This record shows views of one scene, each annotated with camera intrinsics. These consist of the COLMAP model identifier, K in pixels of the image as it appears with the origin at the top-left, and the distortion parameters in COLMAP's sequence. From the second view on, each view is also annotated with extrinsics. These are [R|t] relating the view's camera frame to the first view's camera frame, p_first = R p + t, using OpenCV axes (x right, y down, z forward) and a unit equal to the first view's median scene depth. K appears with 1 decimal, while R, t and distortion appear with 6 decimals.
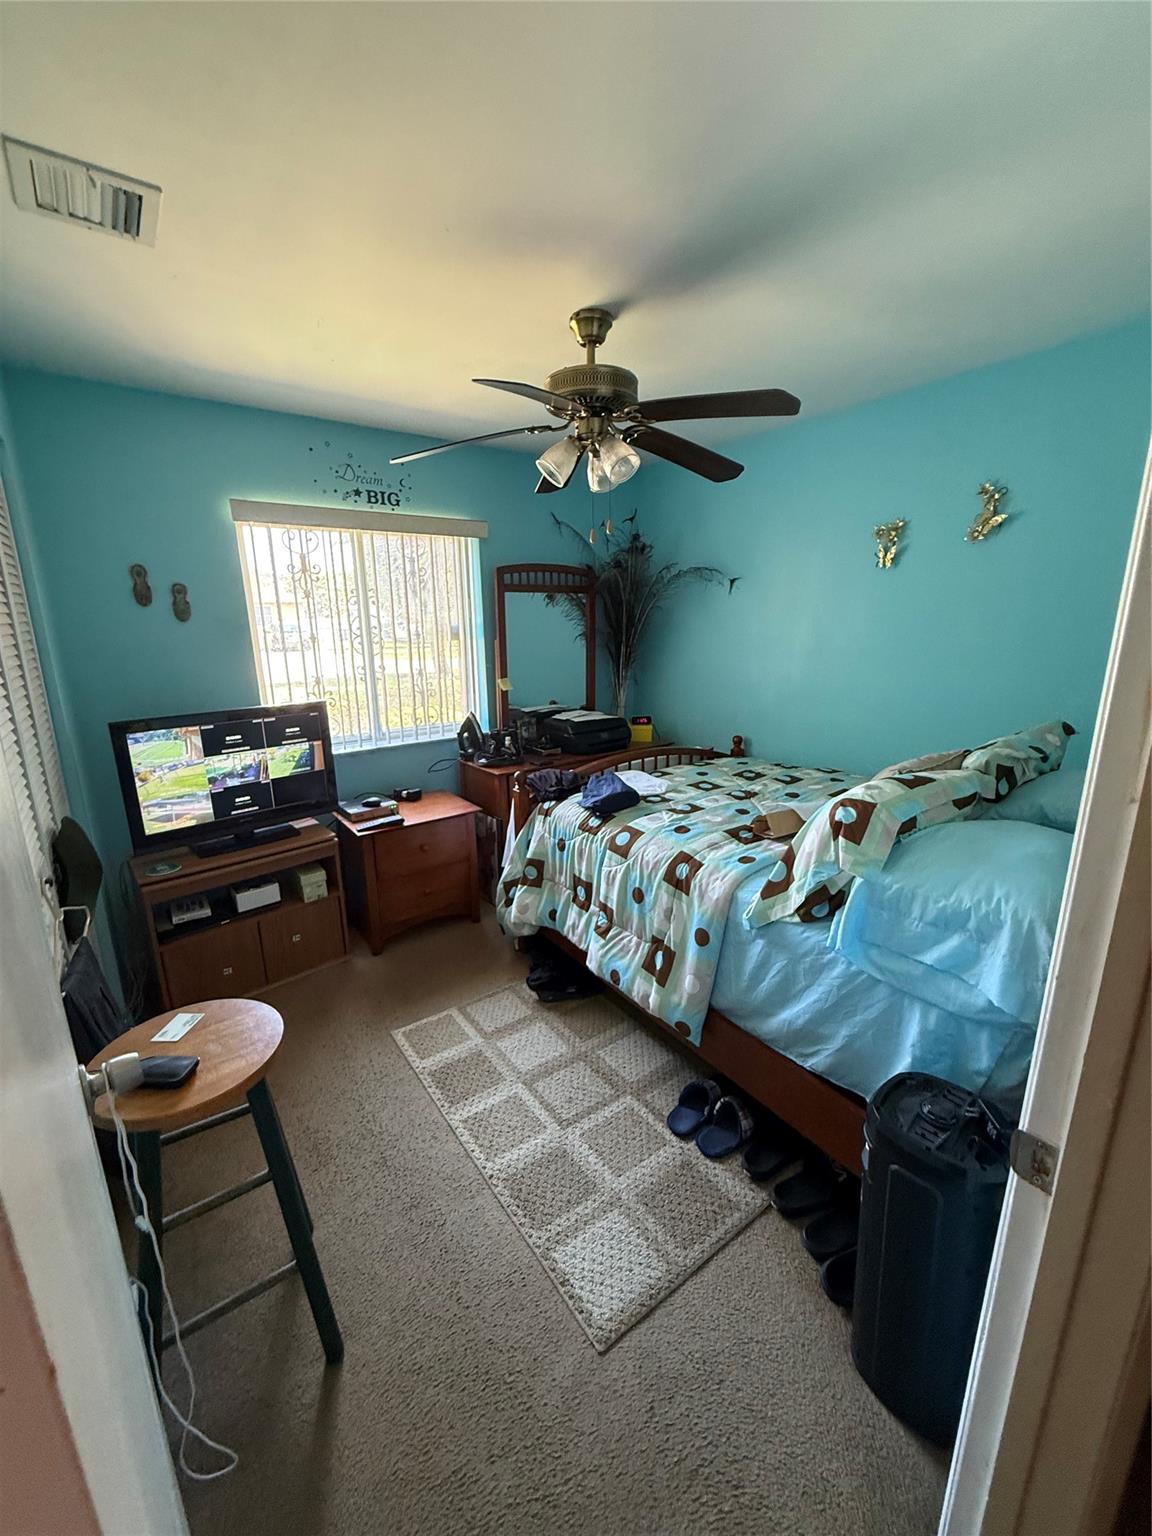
lens RADIAL K [[614.7, 0, 573.7], [0, 614.7, 754.1], [0, 0, 1]] dist [-0.000532, 0.000340]
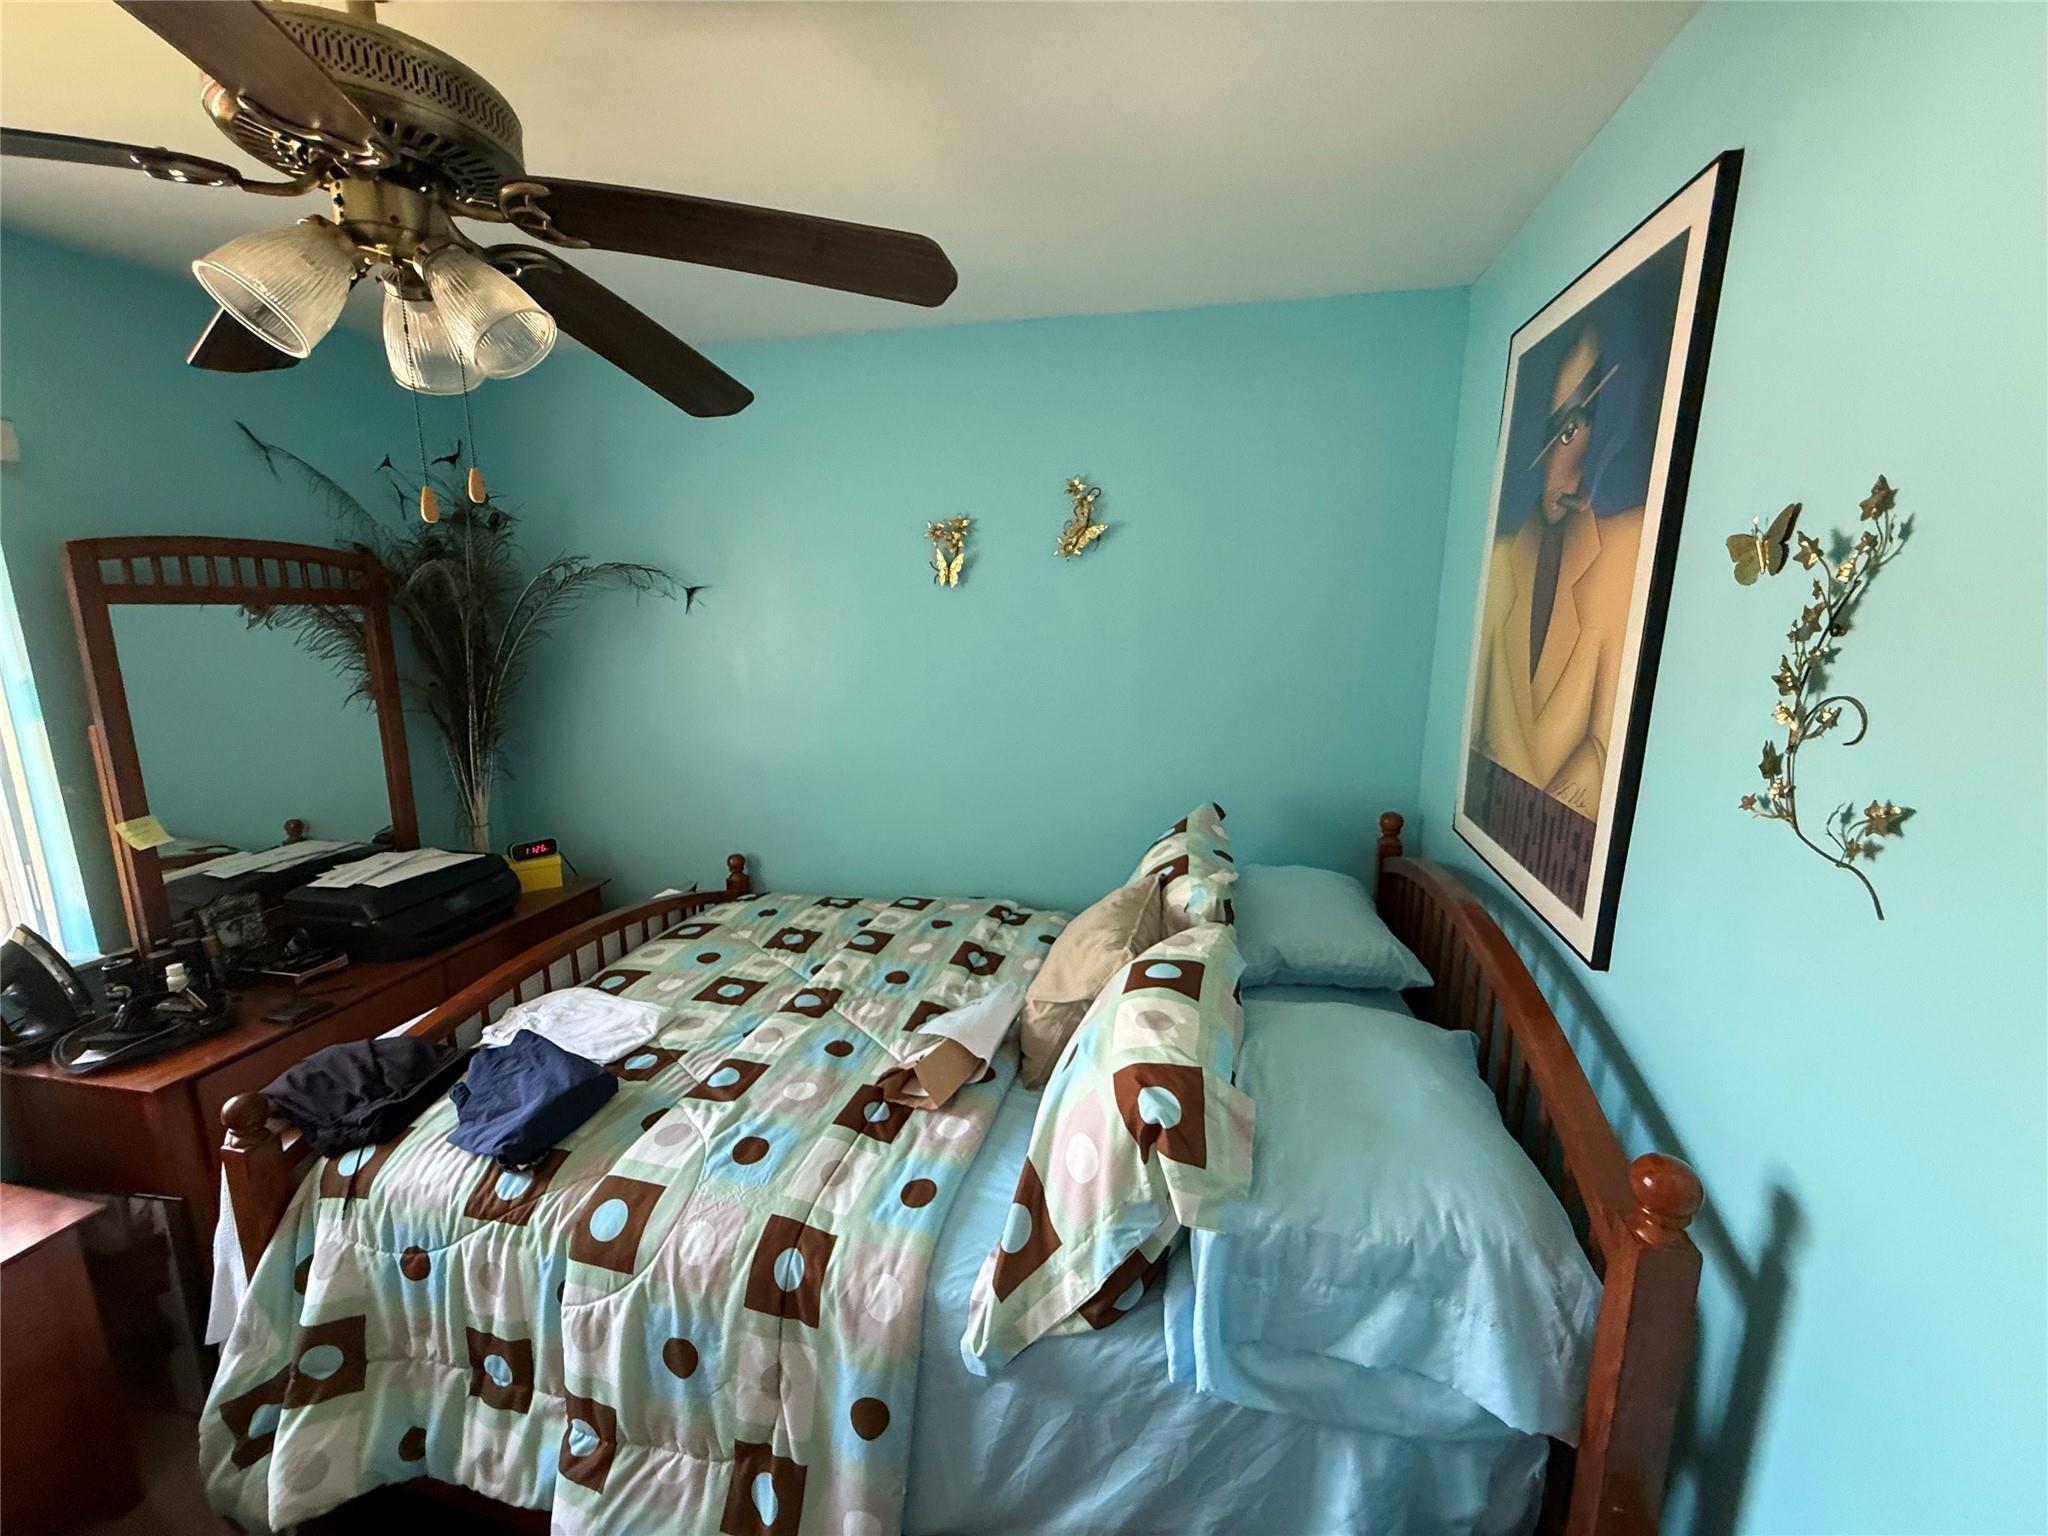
lens RADIAL K [[819.6, 0, 1022.6], [0, 819.6, 764.5], [0, 0, 1]] dist [-0.000532, 0.000340]
pose [[0.752355, -0.111914, 0.649182, -0.034668], [0.135167, 0.990722, 0.014144, -0.133218], [-0.644742, 0.077107, 0.760501, 0.341072]]
